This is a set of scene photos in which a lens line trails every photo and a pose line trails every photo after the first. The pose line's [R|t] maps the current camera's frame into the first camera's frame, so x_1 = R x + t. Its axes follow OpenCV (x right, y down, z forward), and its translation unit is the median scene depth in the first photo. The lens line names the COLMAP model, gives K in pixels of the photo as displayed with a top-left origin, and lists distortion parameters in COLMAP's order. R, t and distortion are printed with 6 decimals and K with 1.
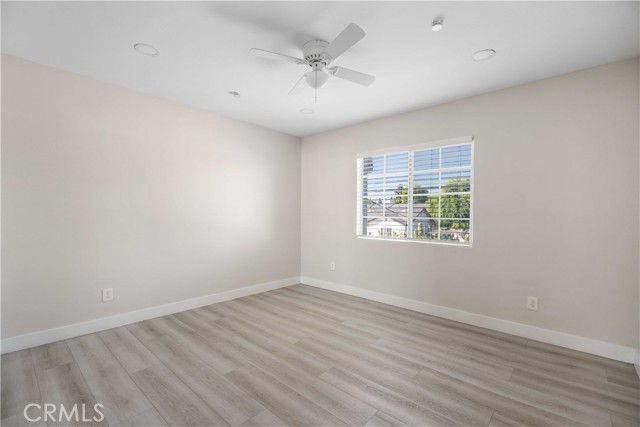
lens RADIAL K [[291.2, 0, 319.7], [0, 291.2, 209.5], [0, 0, 1]] dist [-0.000081, -0.000267]
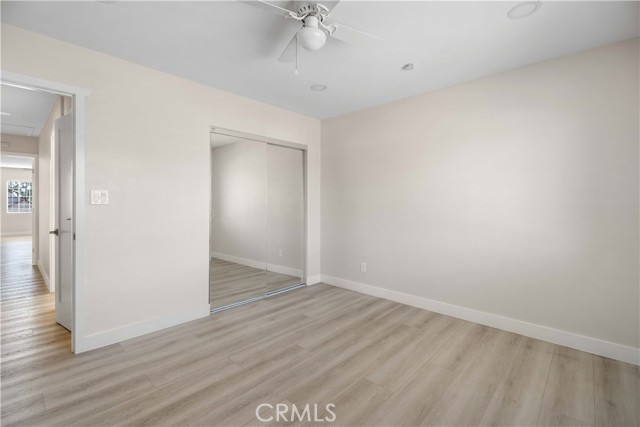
lens RADIAL K [[290.2, 0, 312.7], [0, 290.2, 203.7], [0, 0, 1]] dist [0.003810, -0.000396]
pose [[-0.029865, -0.002240, -0.999551, 0.661525], [0.004918, 0.999985, -0.002388, 0.000323], [0.999542, -0.004987, -0.029854, 0.860949]]
